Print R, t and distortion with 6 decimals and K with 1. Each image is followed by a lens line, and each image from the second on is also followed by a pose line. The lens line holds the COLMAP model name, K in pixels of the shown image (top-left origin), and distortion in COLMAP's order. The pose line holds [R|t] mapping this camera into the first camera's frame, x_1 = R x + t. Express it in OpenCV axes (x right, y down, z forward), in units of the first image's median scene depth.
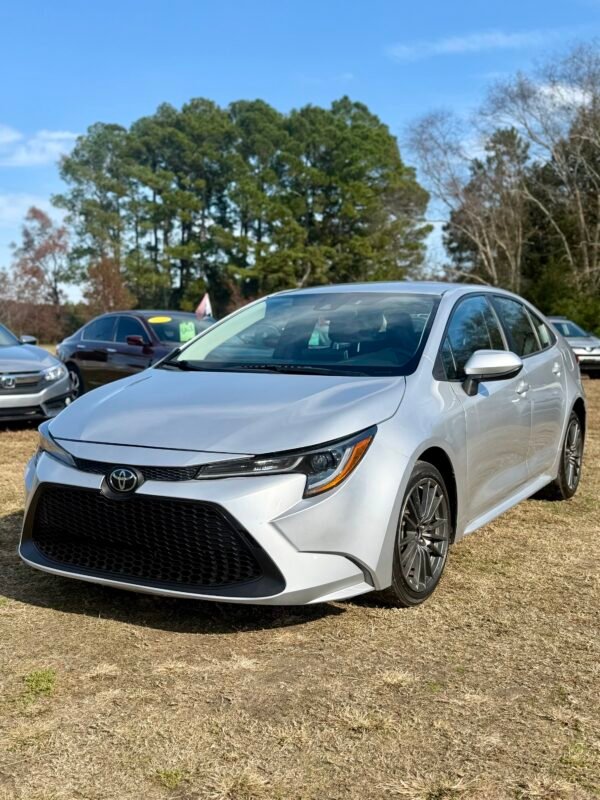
lens RADIAL K [[893.8, 0, 303.2], [0, 893.8, 410.6], [0, 0, 1]] dist [0.087259, 0.000000]
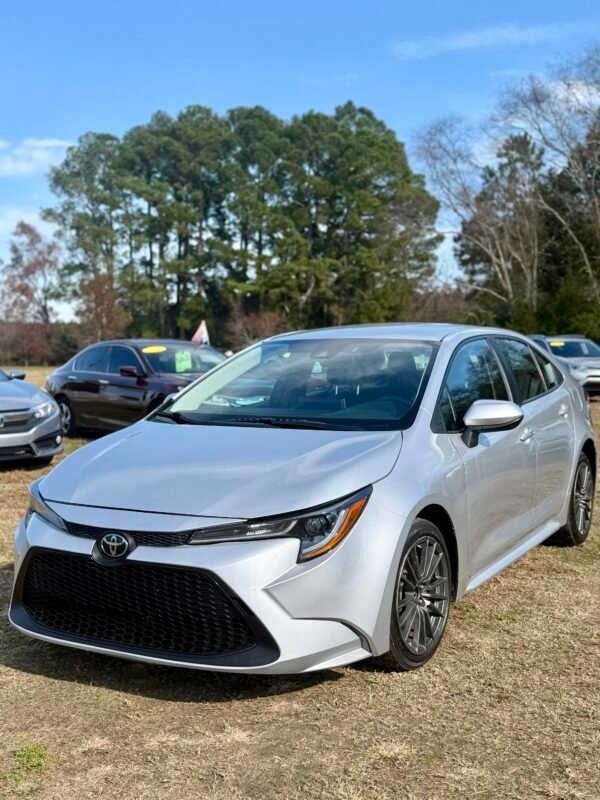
lens RADIAL K [[952.6, 0, 300.8], [0, 952.6, 405.3], [0, 0, 1]] dist [0.090019, 0.000000]
pose [[0.999906, -0.011000, -0.008235, 0.003500], [0.010768, 0.999559, -0.027687, -0.011213], [0.008536, 0.027595, 0.999583, -0.013222]]
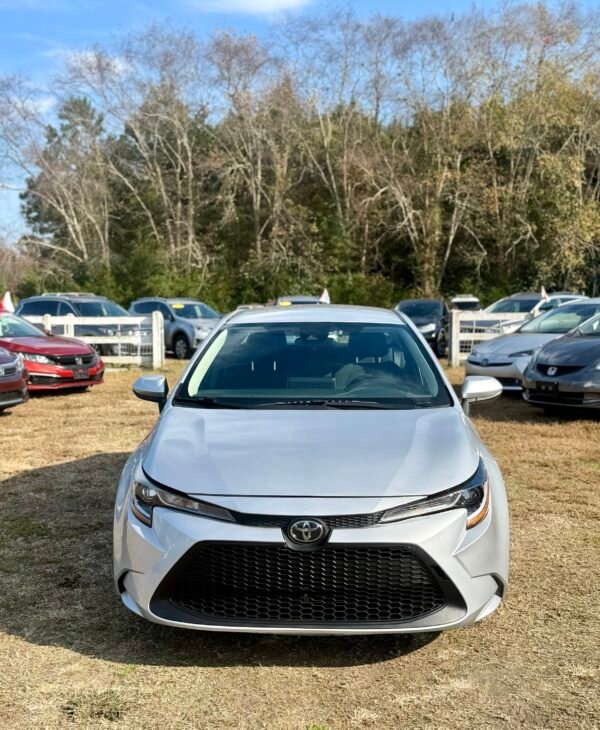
lens RADIAL K [[902.9, 0, 294.9], [0, 902.9, 406.1], [0, 0, 1]] dist [0.098009, 0.000000]
pose [[0.889815, -0.058749, 0.452524, -0.169613], [0.046195, 0.998180, 0.038754, -0.027098], [-0.453977, -0.013579, 0.890910, 0.018243]]
